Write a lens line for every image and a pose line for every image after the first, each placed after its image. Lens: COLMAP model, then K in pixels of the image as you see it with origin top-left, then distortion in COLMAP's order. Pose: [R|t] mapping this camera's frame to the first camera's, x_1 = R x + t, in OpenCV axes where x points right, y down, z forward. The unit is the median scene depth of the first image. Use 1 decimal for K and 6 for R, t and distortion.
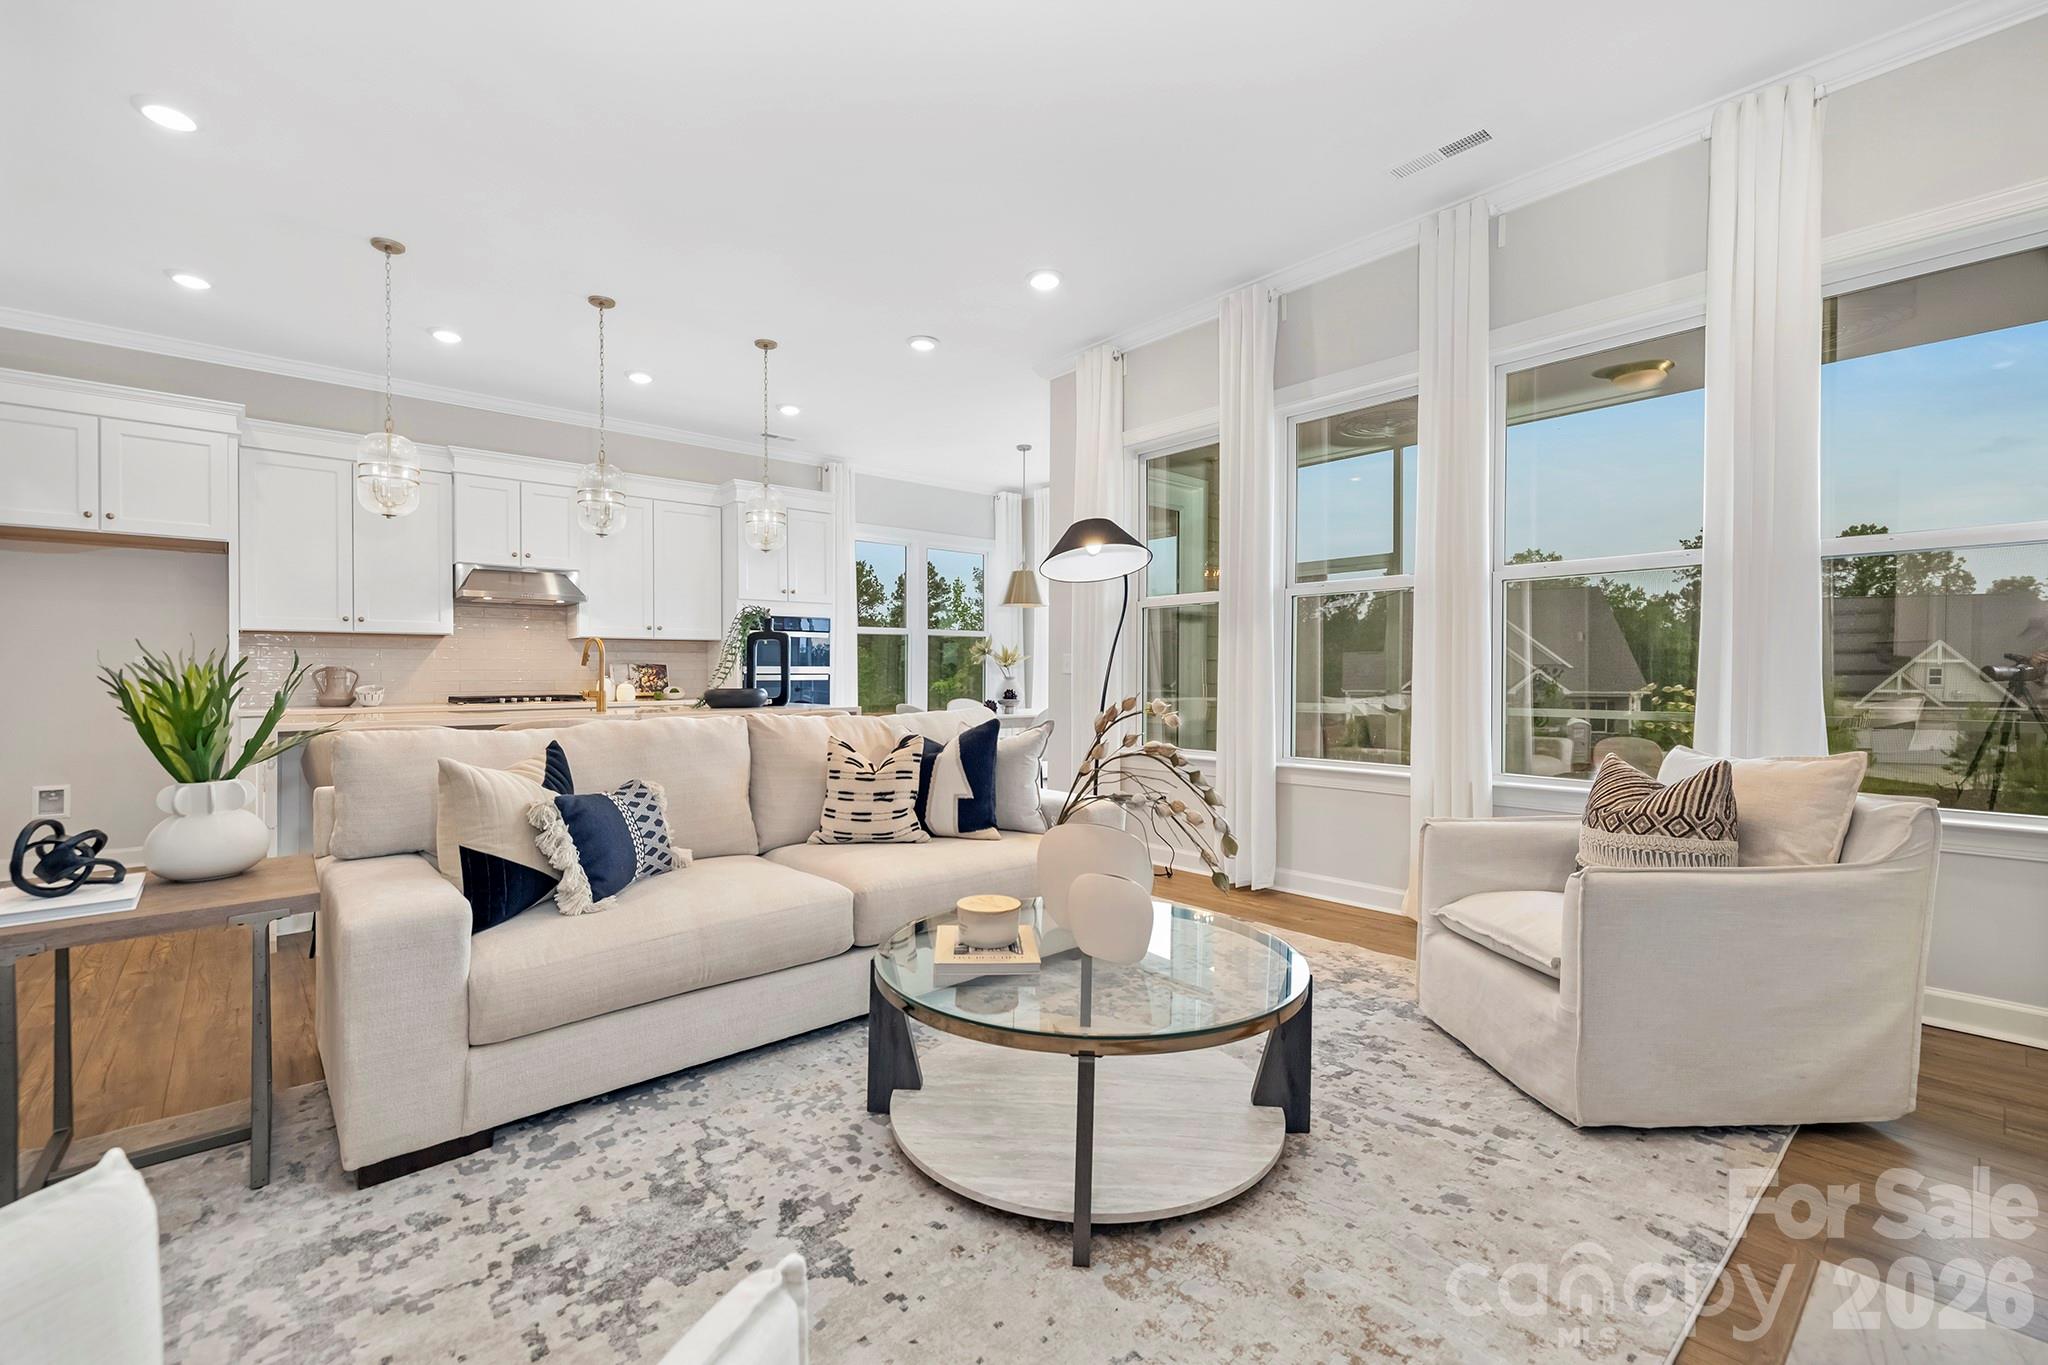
lens RADIAL K [[873.8, 0, 1020.8], [0, 873.8, 686.0], [0, 0, 1]] dist [0.000429, 0.000410]
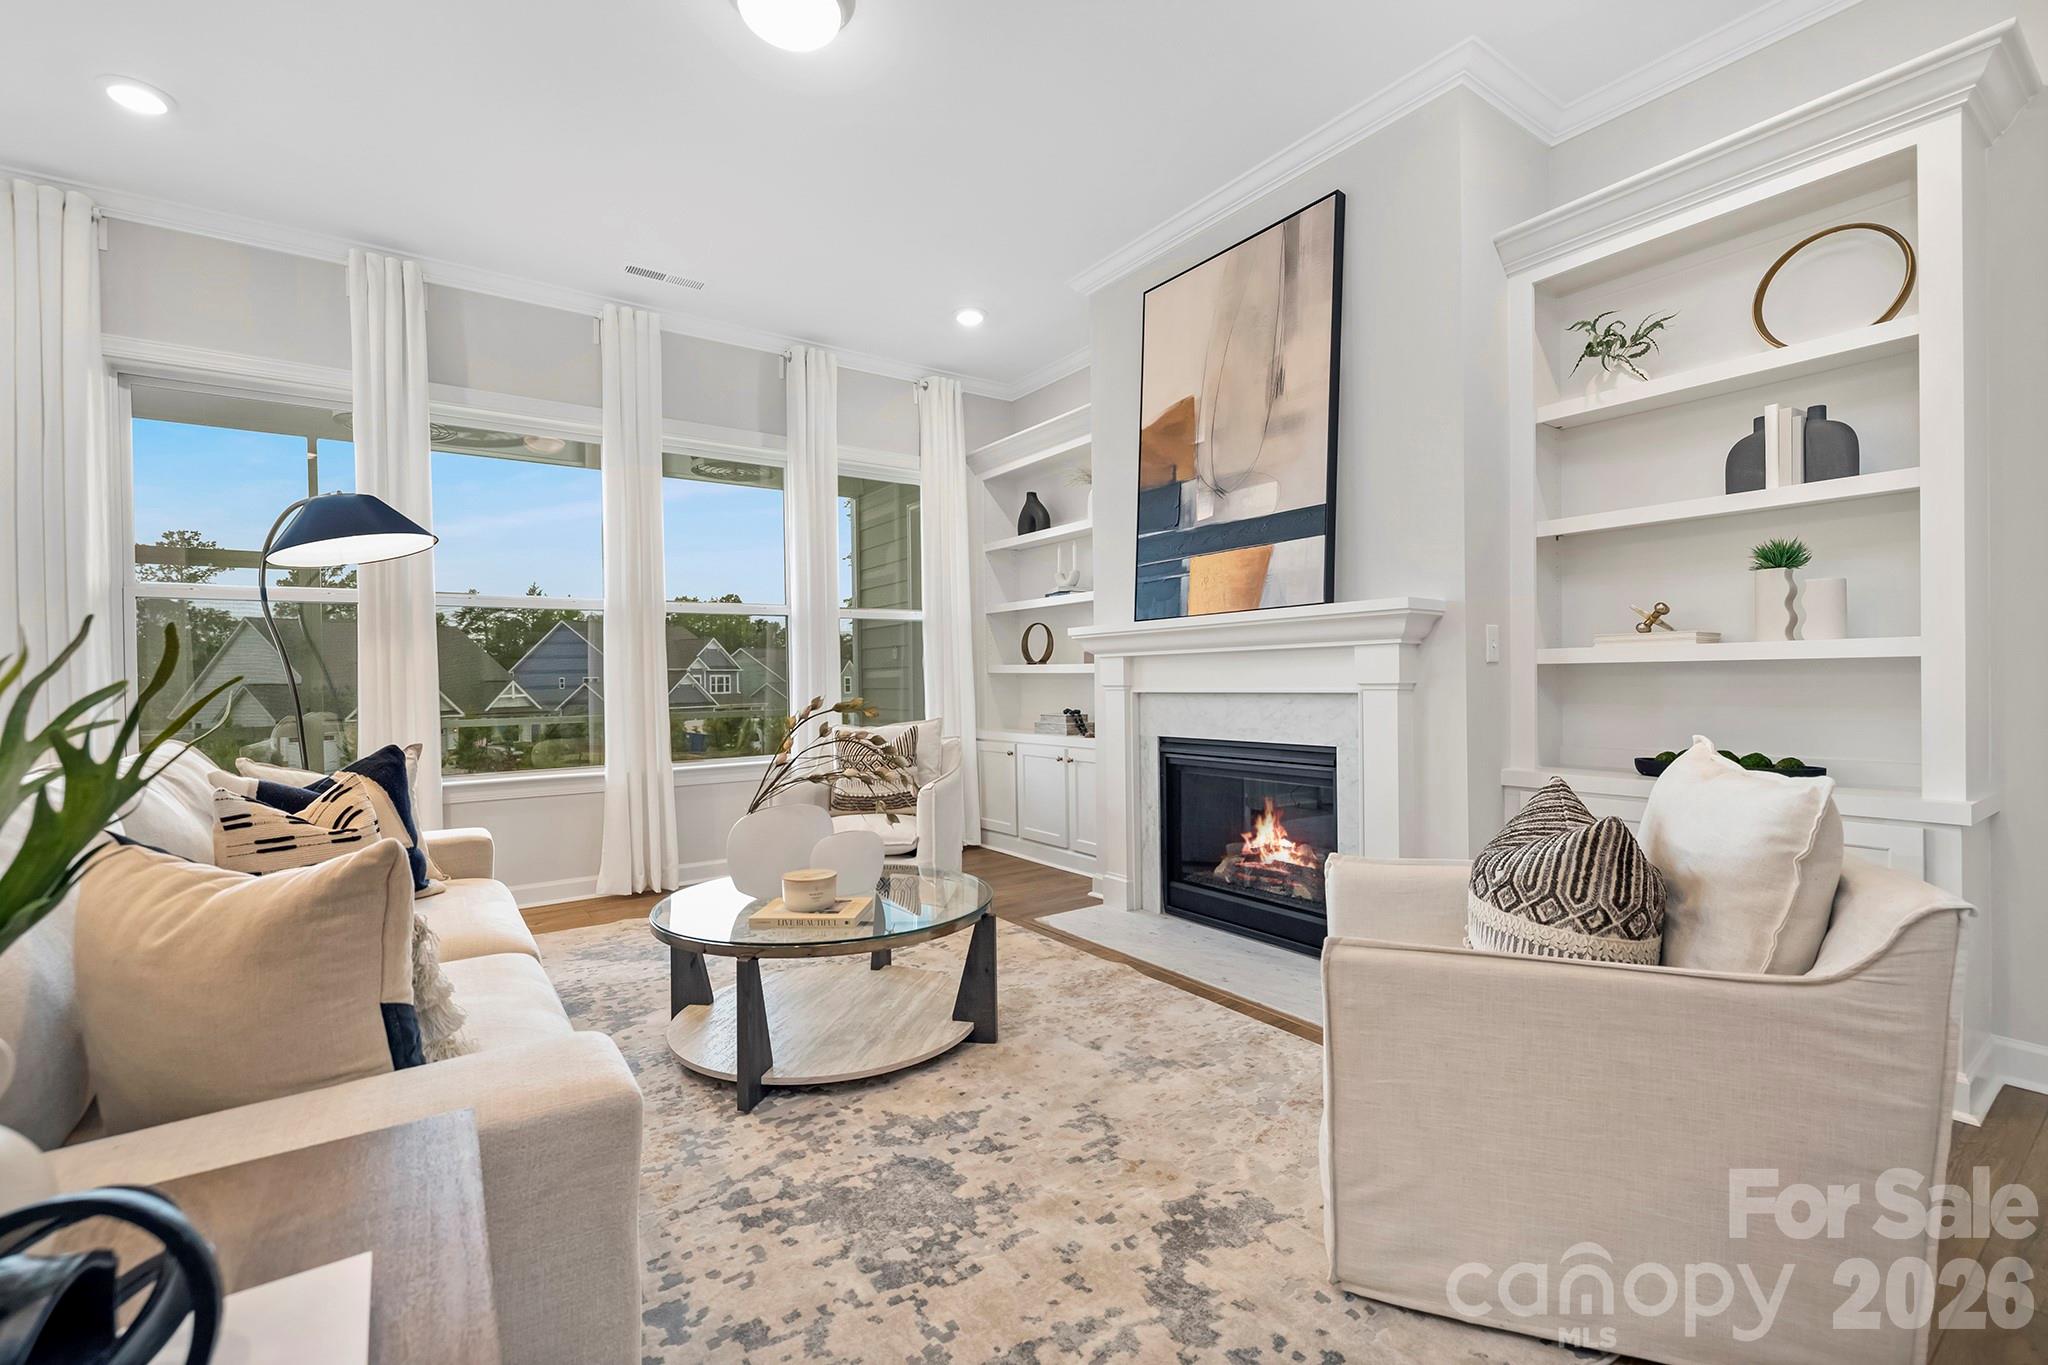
lens RADIAL K [[878.7, 0, 1024.0], [0, 878.7, 682.5], [0, 0, 1]] dist [0.000201, 0.000012]
pose [[0.102817, 0.003655, 0.994694, -1.227495], [0.023597, 0.999703, -0.006112, 0.002394], [-0.994420, 0.024101, 0.102700, 0.597314]]
